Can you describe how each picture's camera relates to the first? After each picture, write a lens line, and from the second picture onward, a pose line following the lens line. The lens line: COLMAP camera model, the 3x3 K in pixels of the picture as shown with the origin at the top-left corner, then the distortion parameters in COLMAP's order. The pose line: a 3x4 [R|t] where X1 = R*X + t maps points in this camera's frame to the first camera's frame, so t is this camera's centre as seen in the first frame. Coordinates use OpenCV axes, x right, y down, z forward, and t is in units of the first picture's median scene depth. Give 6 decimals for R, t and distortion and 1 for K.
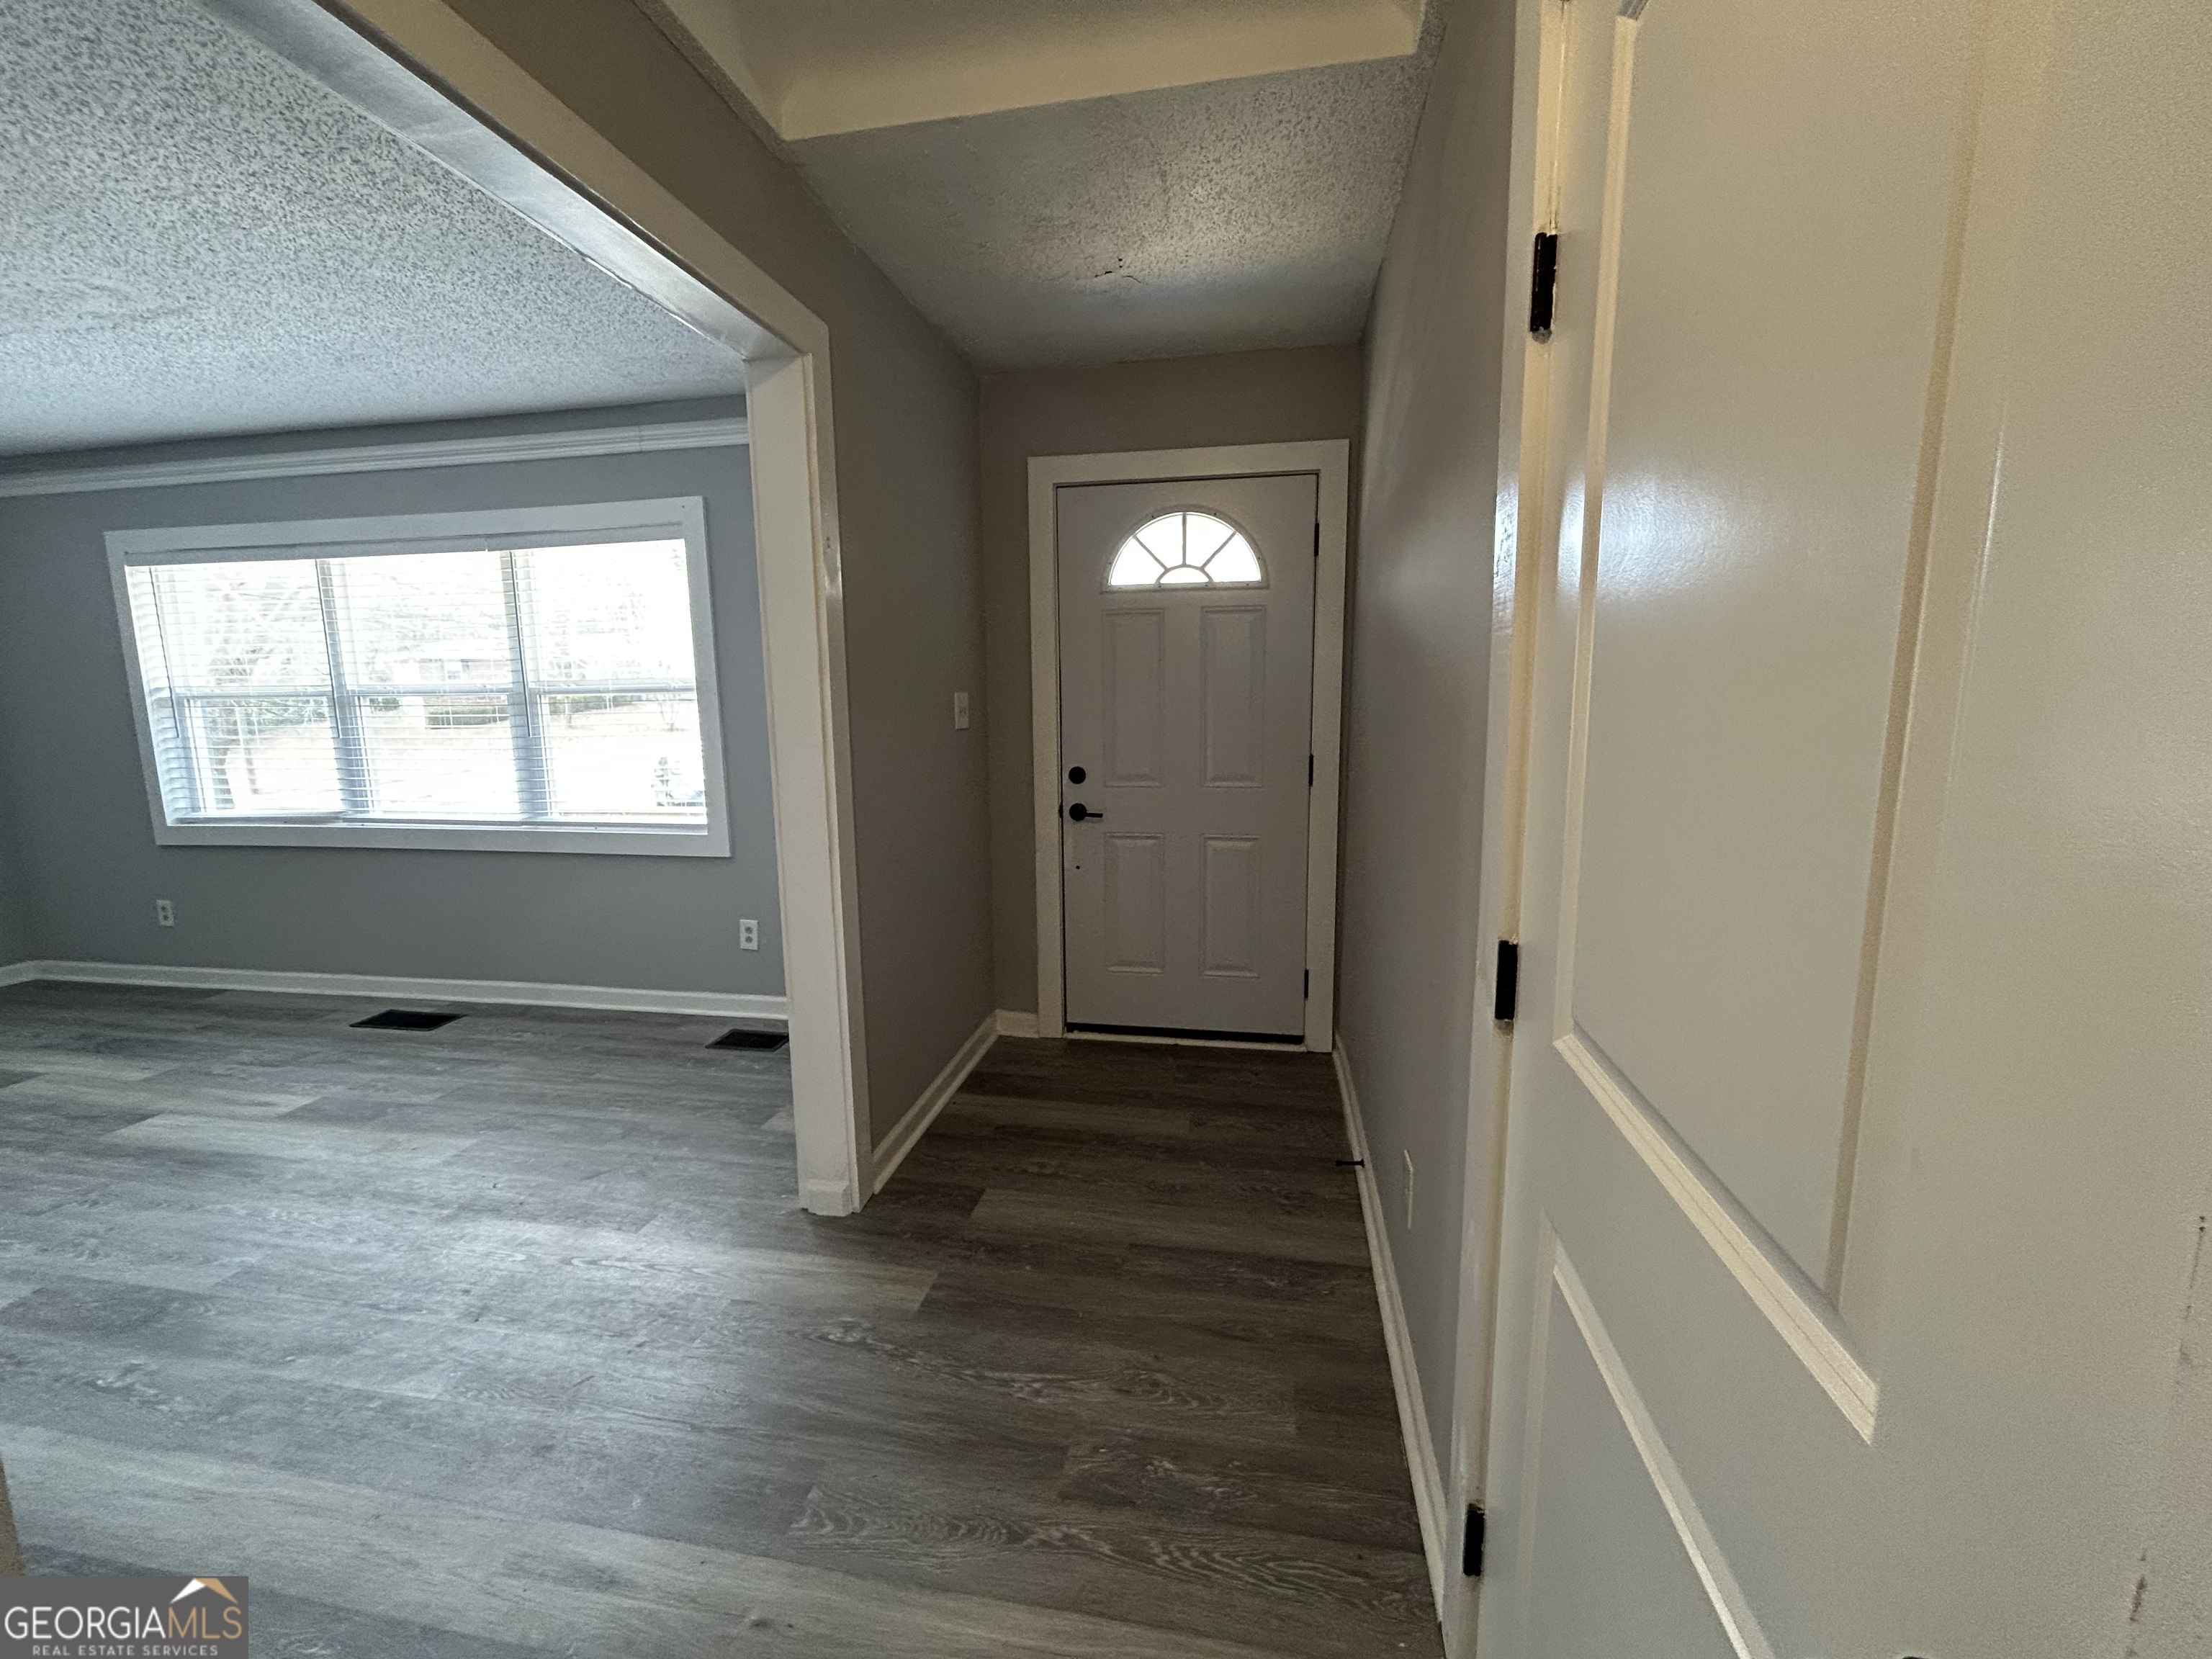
lens RADIAL K [[903.2, 0, 1101.4], [0, 903.2, 826.2], [0, 0, 1]] dist [-0.000415, 0.000216]
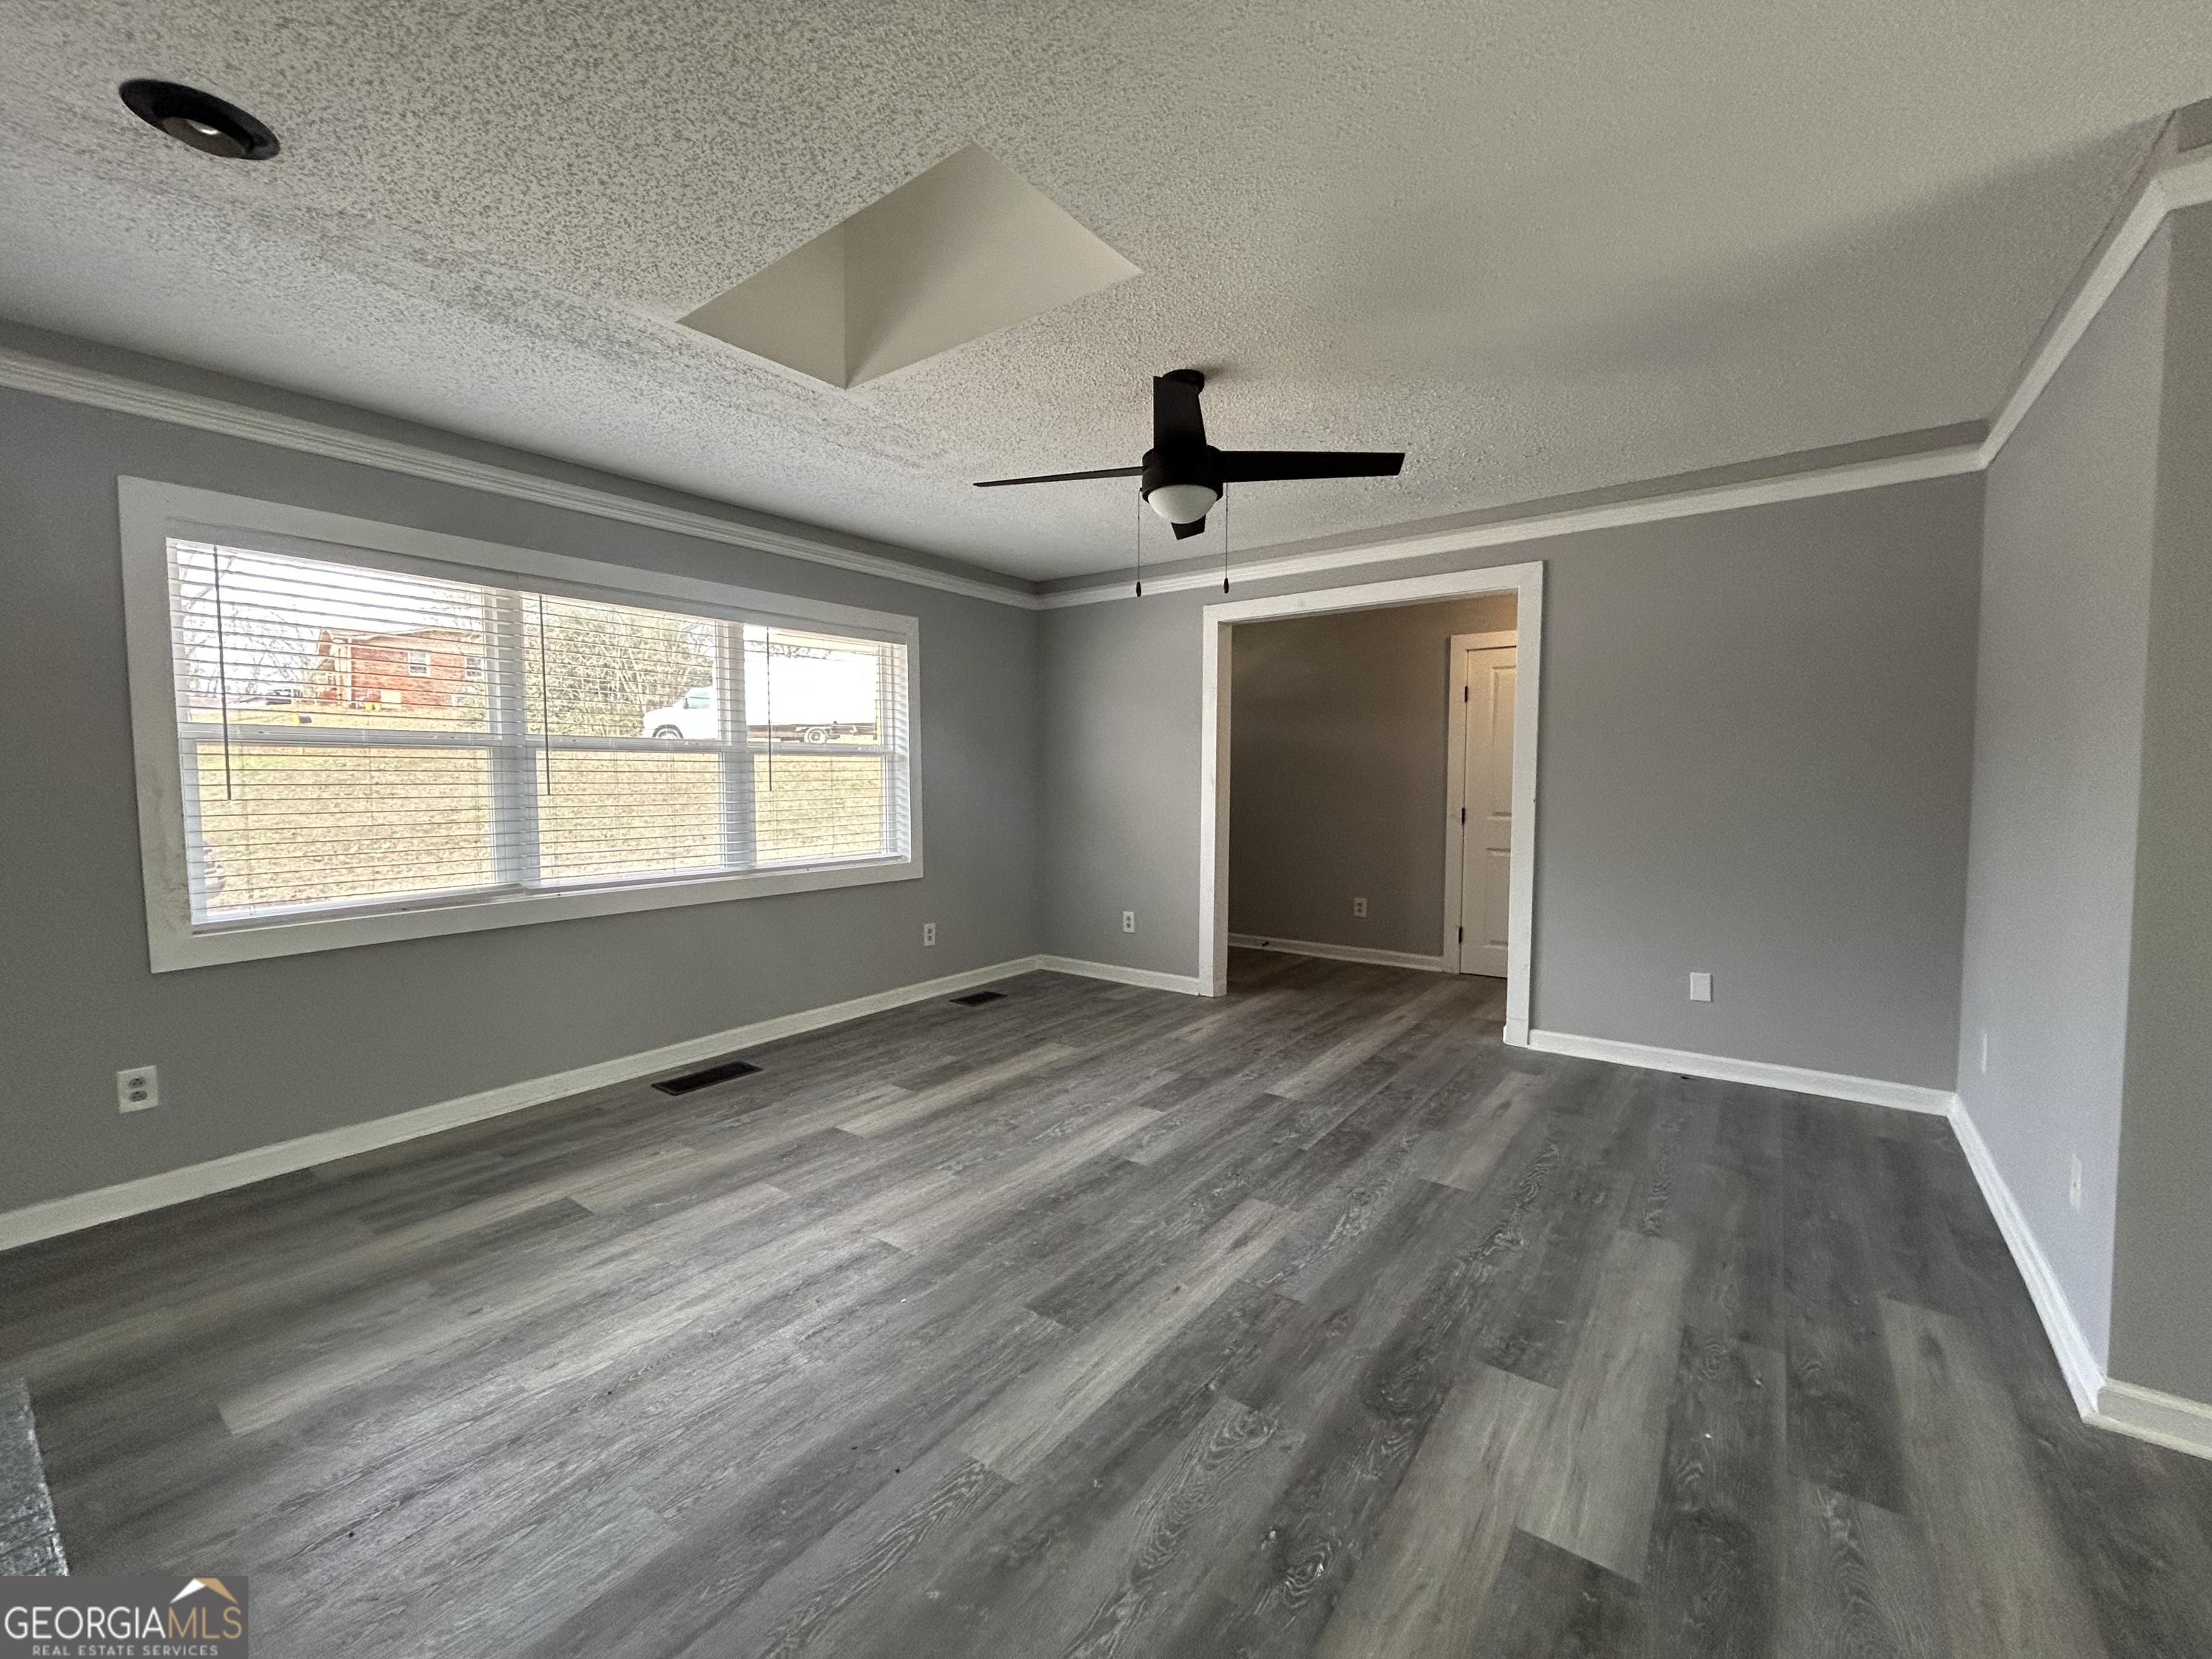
lens RADIAL K [[903.2, 0, 1101.4], [0, 903.2, 826.2], [0, 0, 1]] dist [-0.000415, 0.000216]
pose [[0.439441, -0.038664, 0.897439, -1.521186], [0.129320, 0.991389, -0.020611, 0.020362], [-0.888914, 0.125114, 0.440657, 0.158017]]
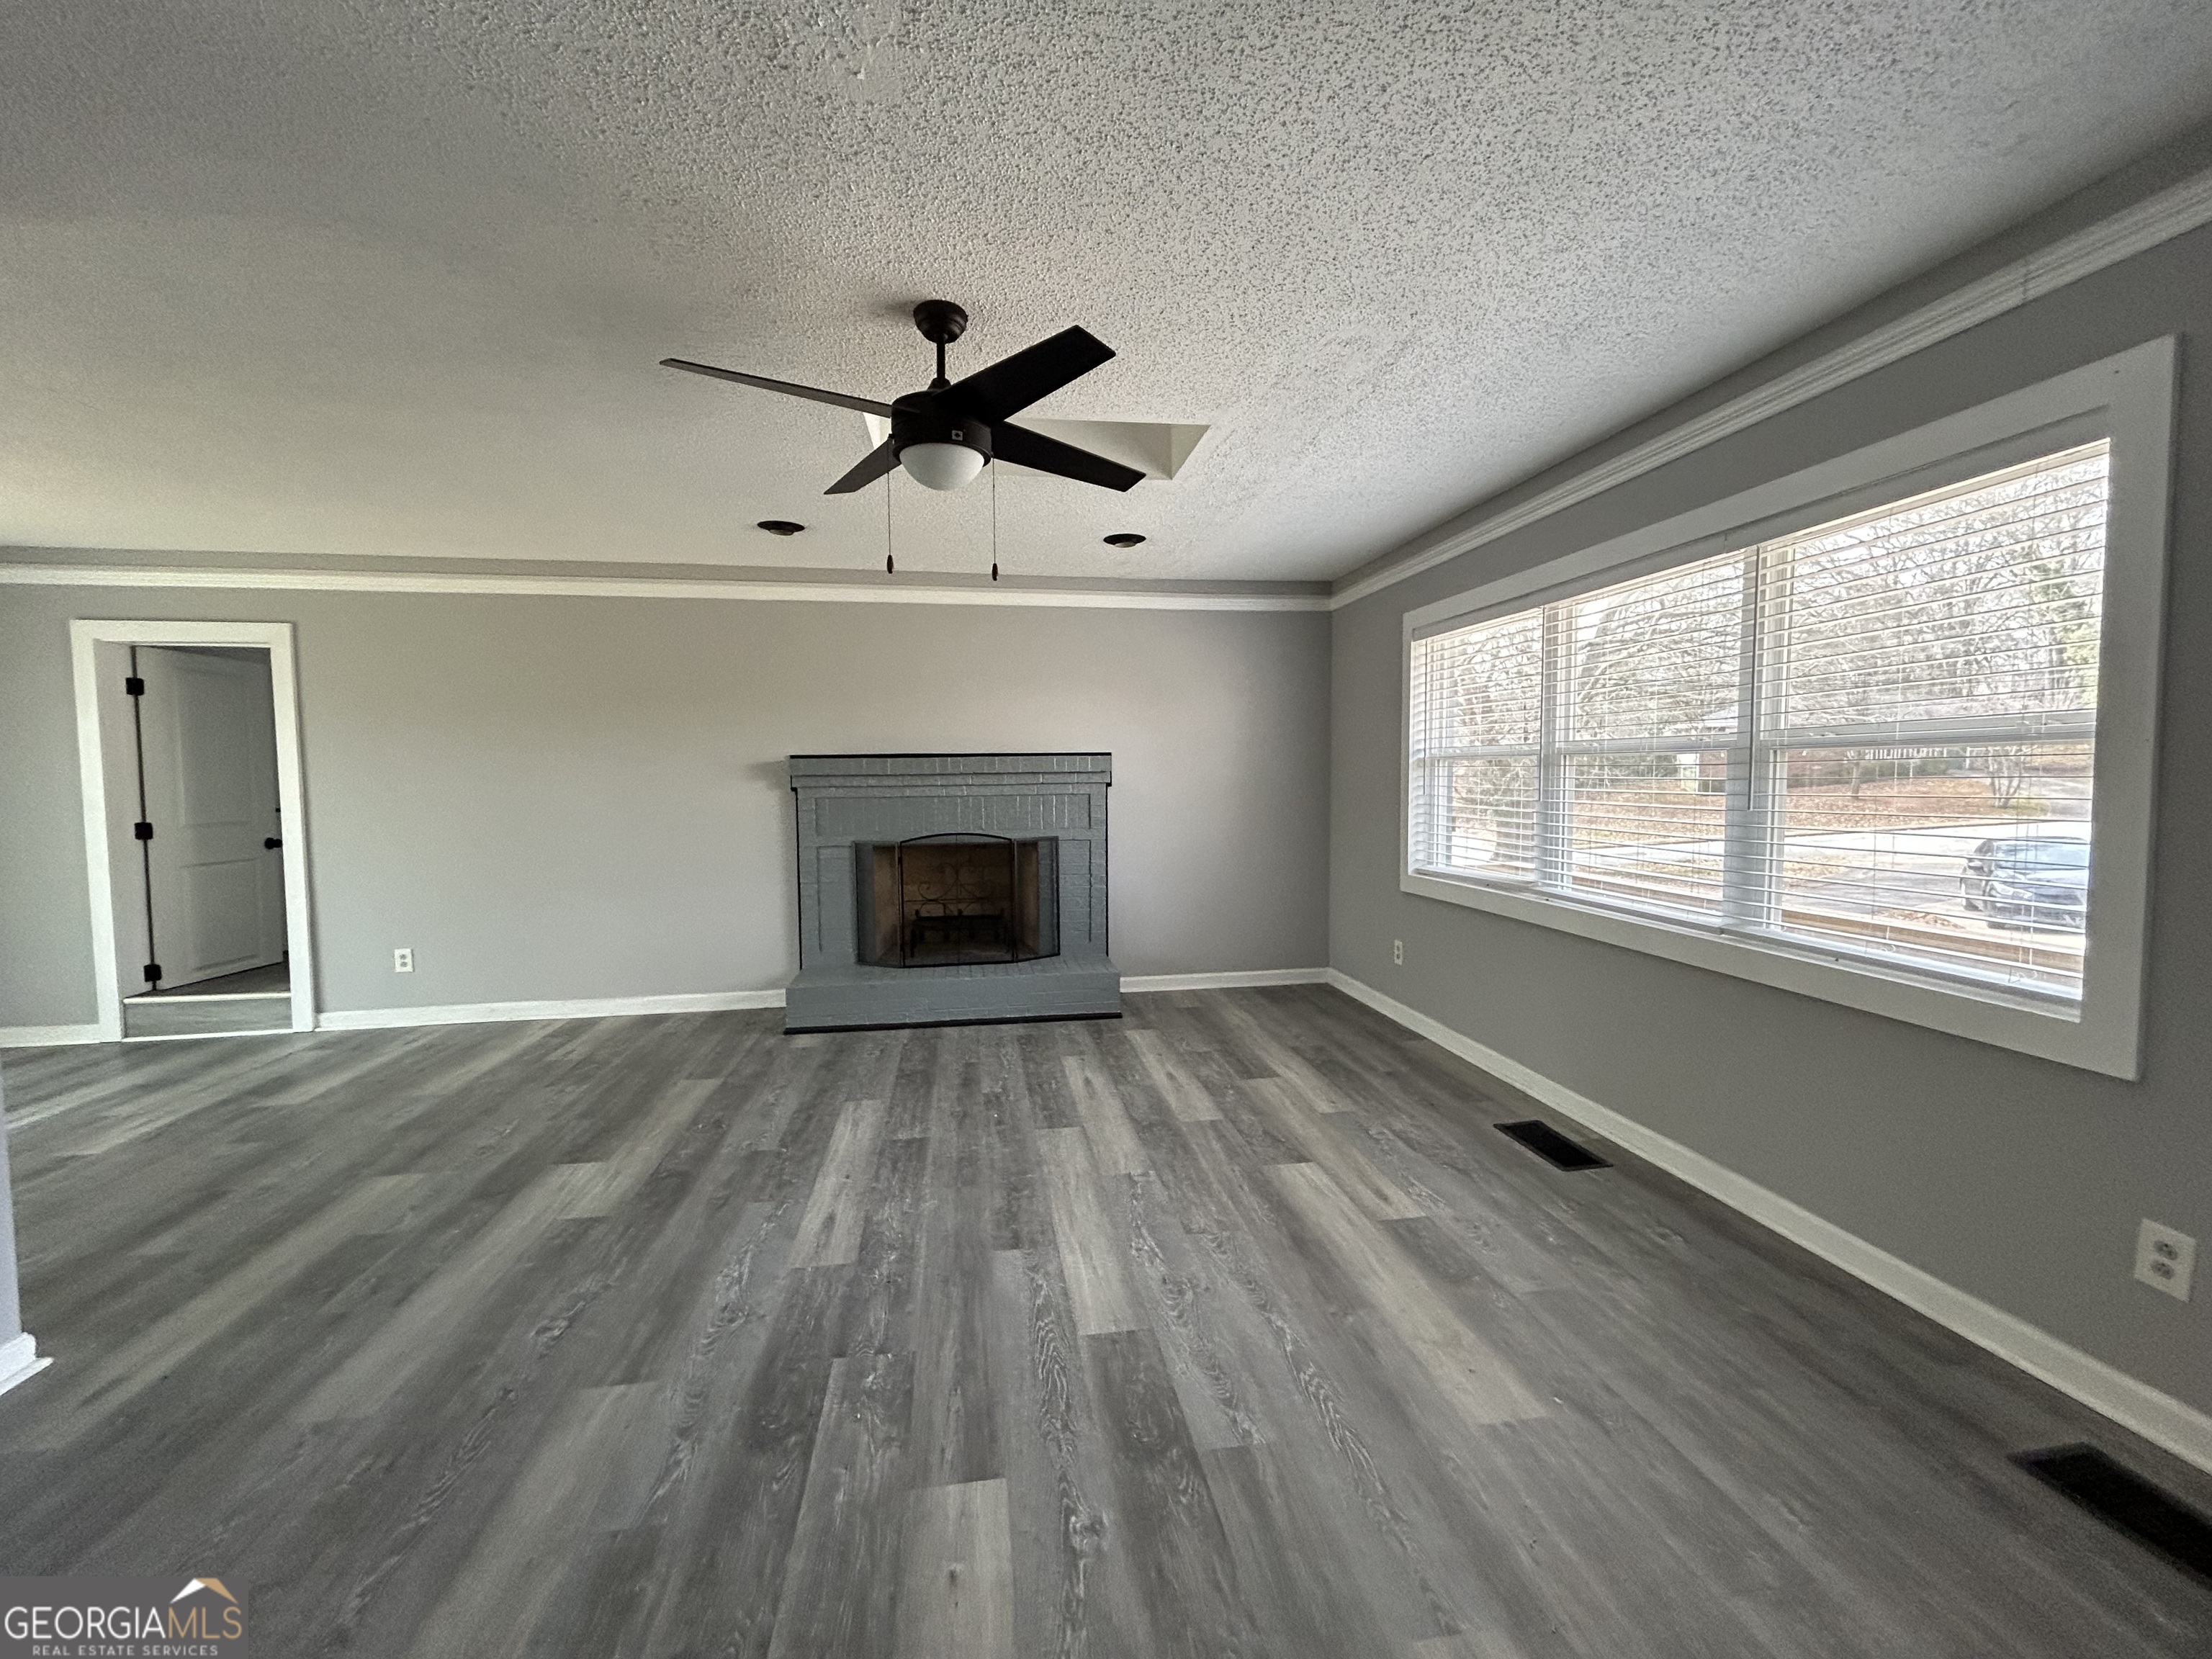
lens RADIAL K [[903.2, 0, 1101.4], [0, 903.2, 826.2], [0, 0, 1]] dist [-0.000415, 0.000216]
pose [[0.334522, 0.066990, -0.940004, -0.157311], [-0.137346, 0.990285, 0.021696, -0.035867], [0.932326, 0.121848, 0.340473, 0.317064]]
